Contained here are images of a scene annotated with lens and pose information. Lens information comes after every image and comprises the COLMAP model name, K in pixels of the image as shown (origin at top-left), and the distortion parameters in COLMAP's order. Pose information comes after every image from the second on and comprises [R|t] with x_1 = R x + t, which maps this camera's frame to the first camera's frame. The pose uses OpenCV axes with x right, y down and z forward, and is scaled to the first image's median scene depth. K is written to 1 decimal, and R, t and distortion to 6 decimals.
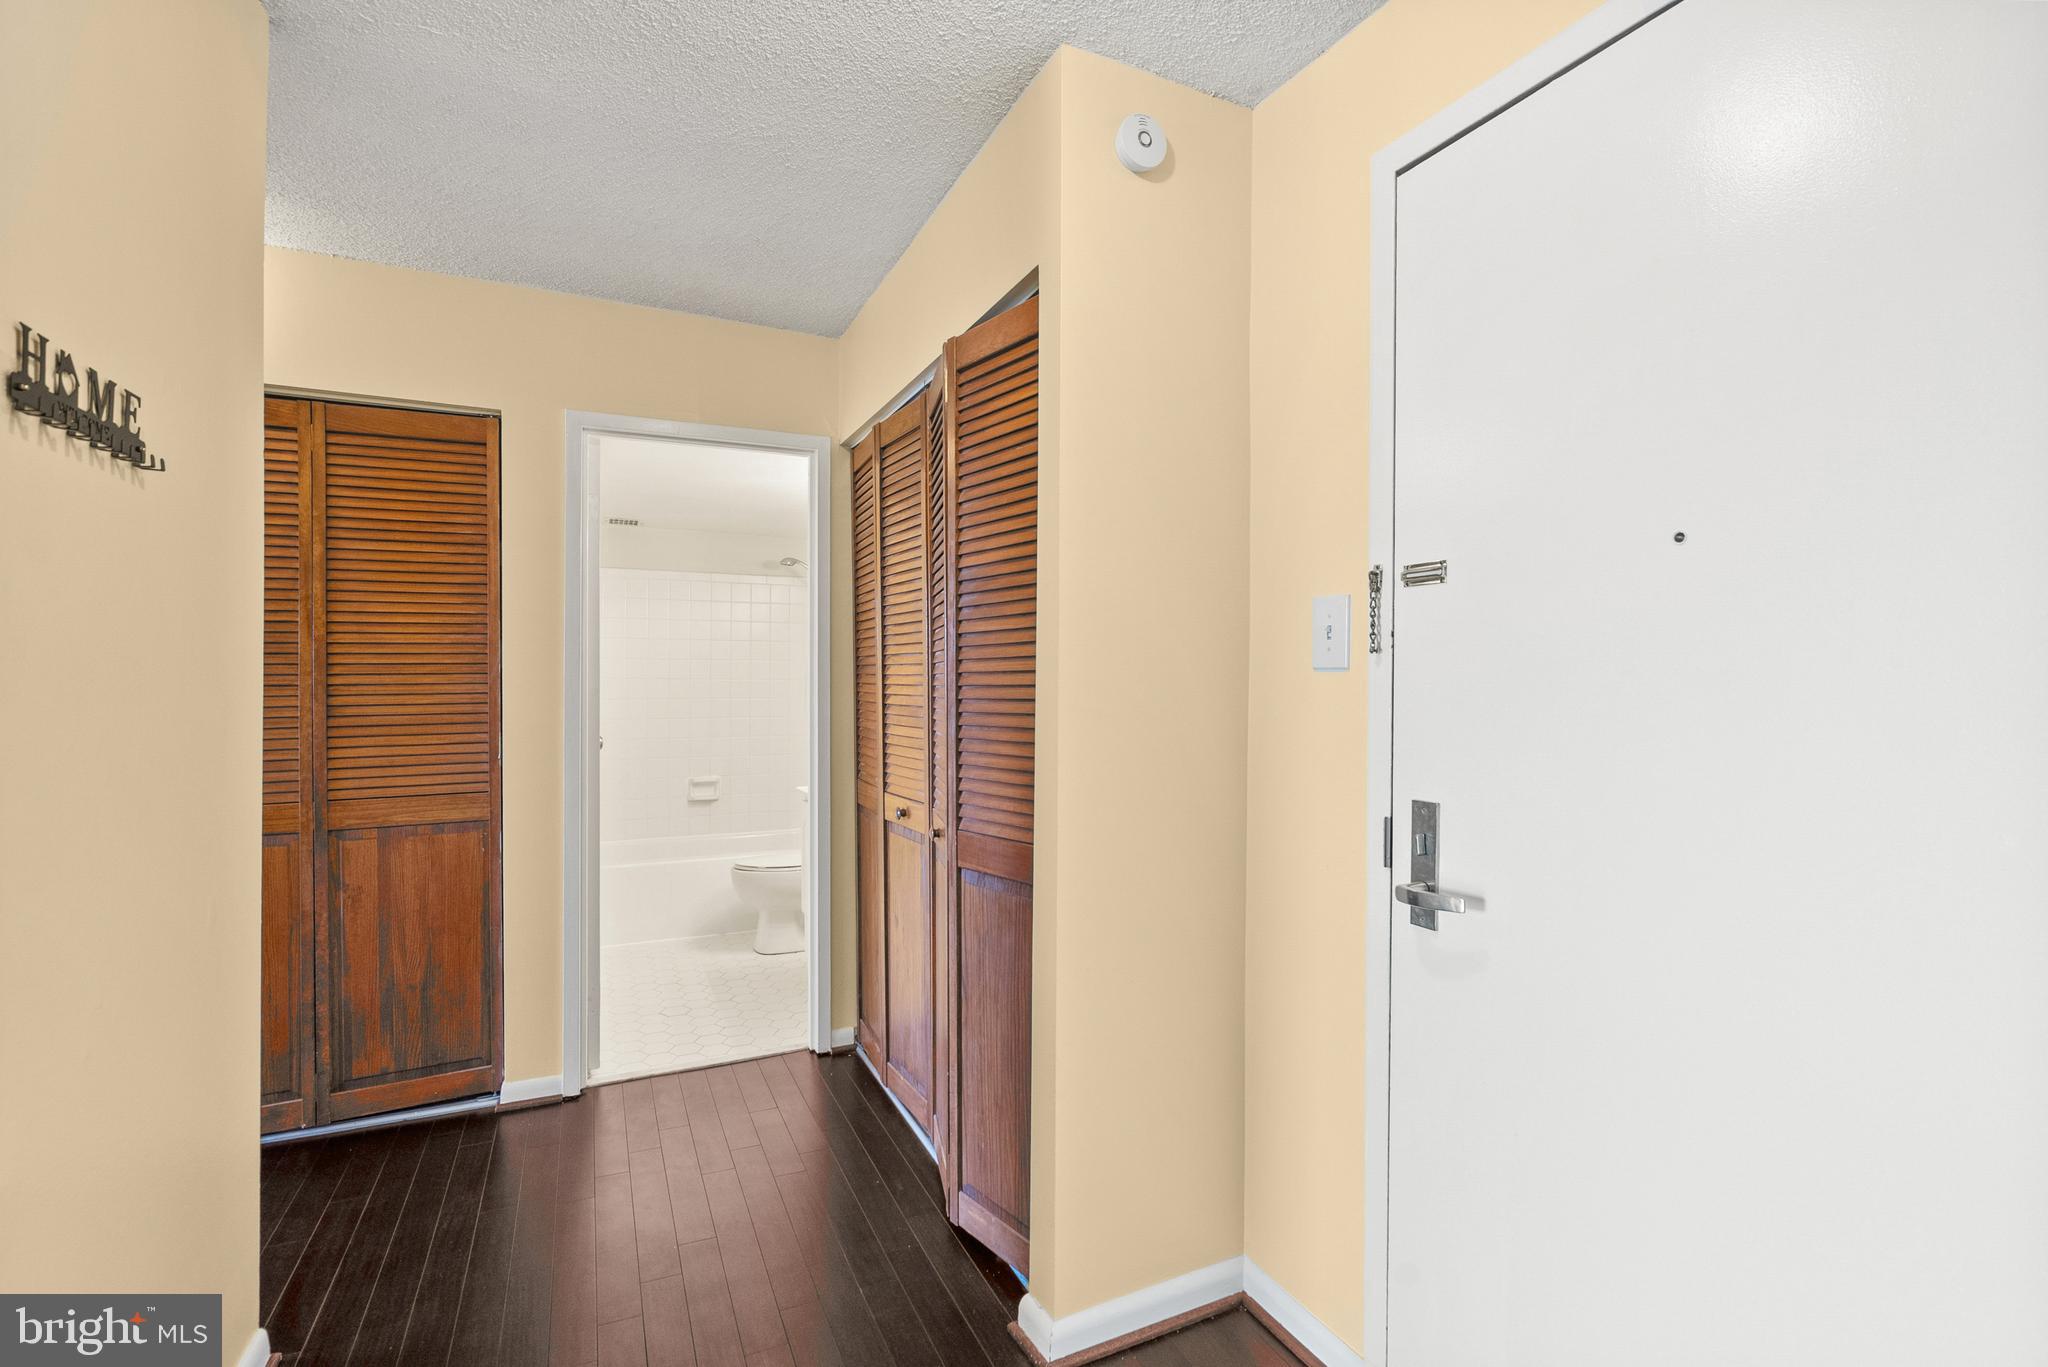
lens RADIAL K [[952.0, 0, 1026.9], [0, 952.0, 670.5], [0, 0, 1]] dist [-0.000277, 0.000611]
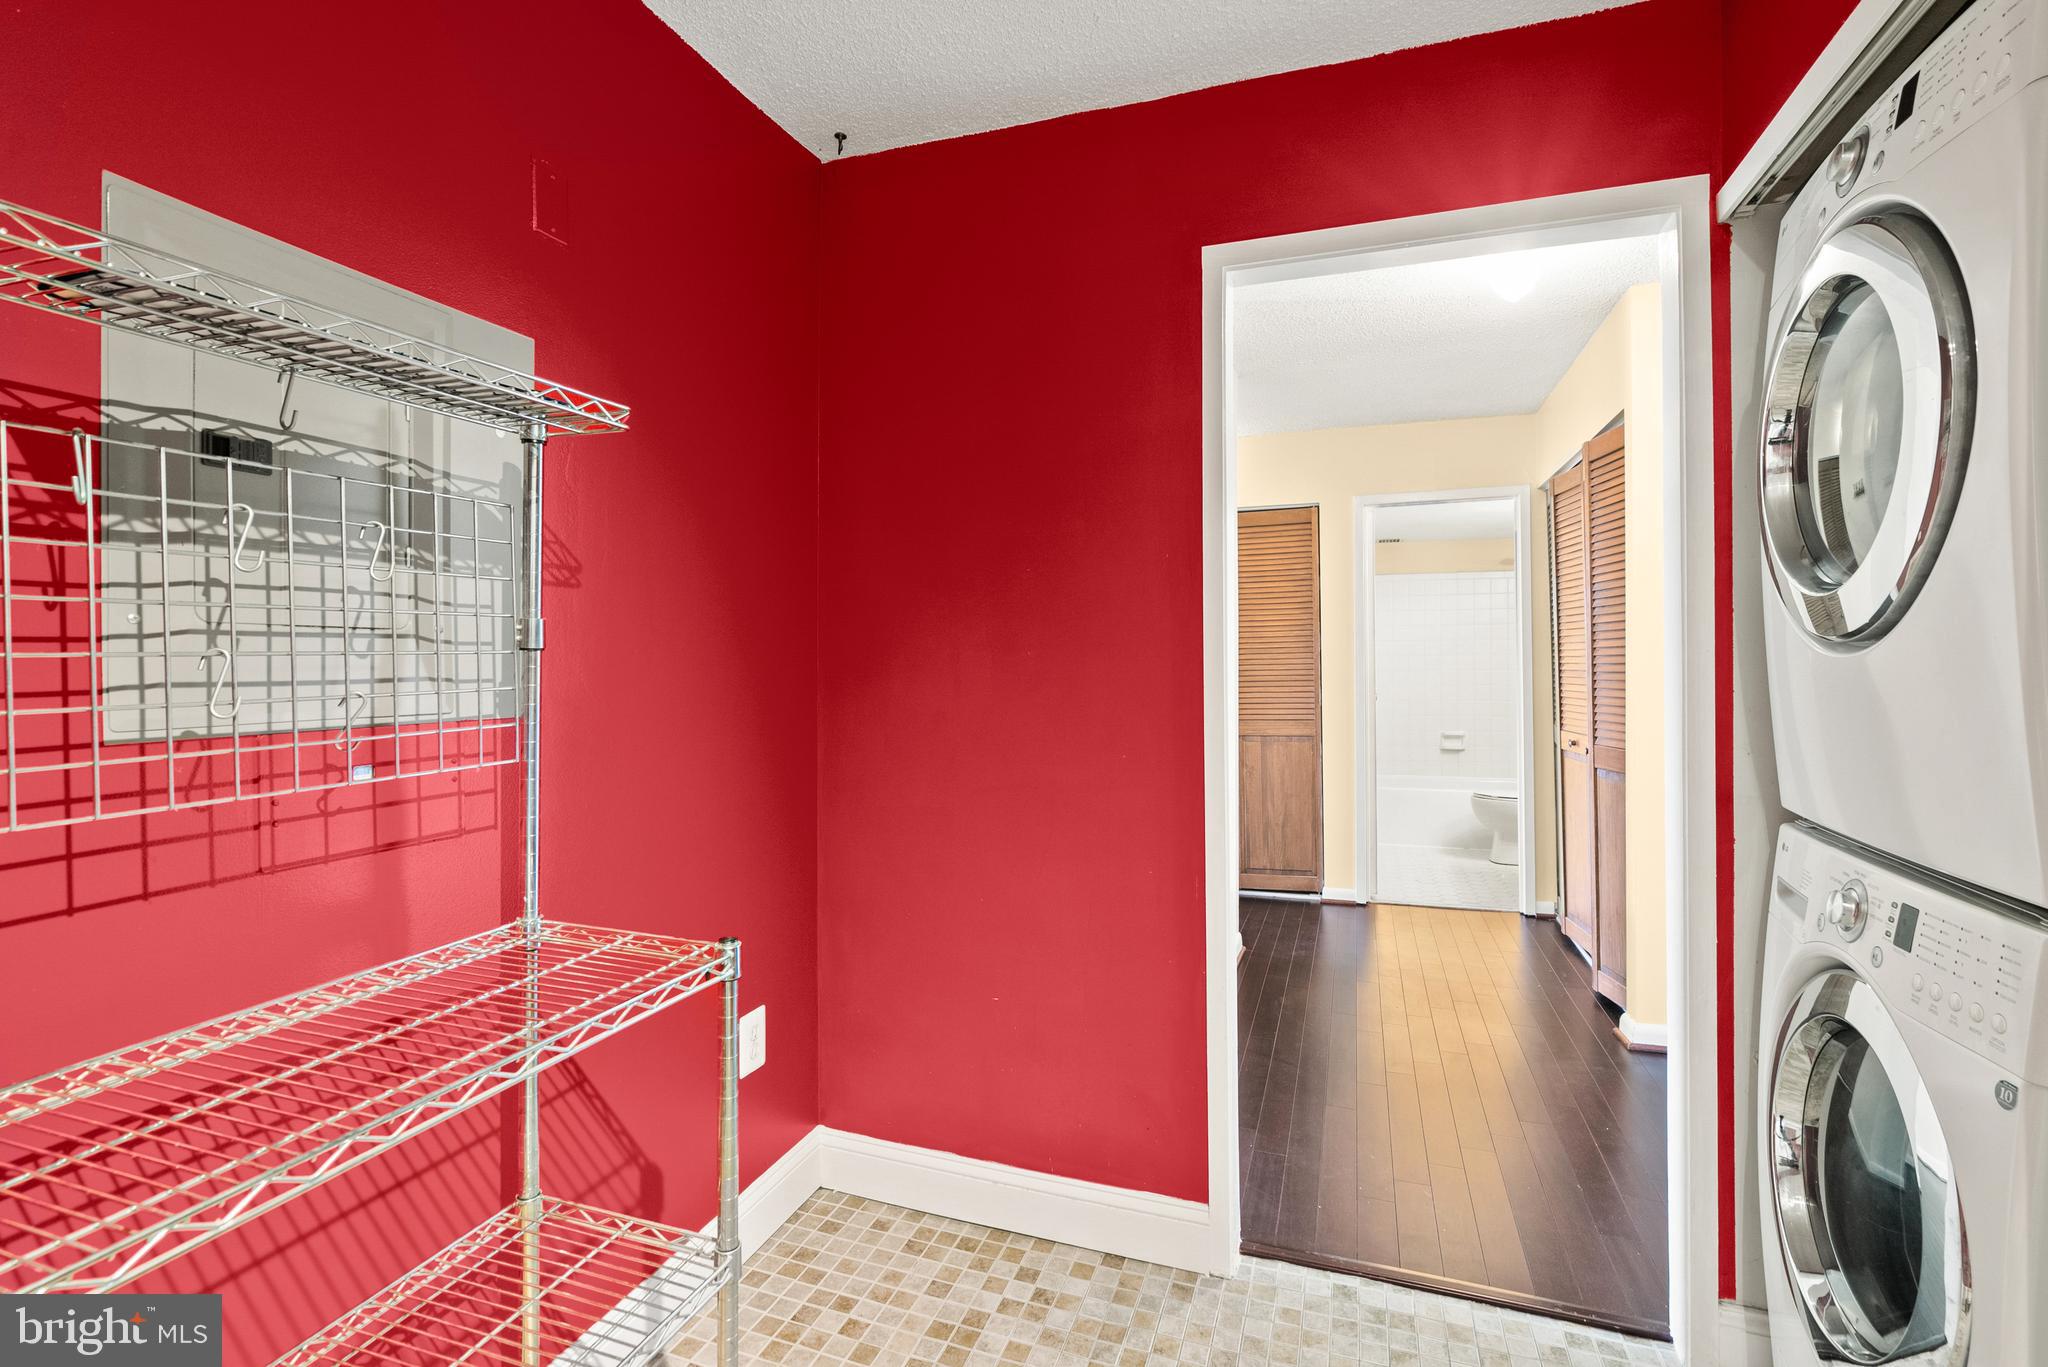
lens RADIAL K [[955.7, 0, 1019.9], [0, 955.7, 661.3], [0, 0, 1]] dist [-0.000752, -0.000014]
pose [[0.713709, -0.005212, -0.700423, 0.285977], [0.011938, 0.999918, 0.004725, 0.003925], [0.700340, -0.011734, 0.713713, -0.646325]]
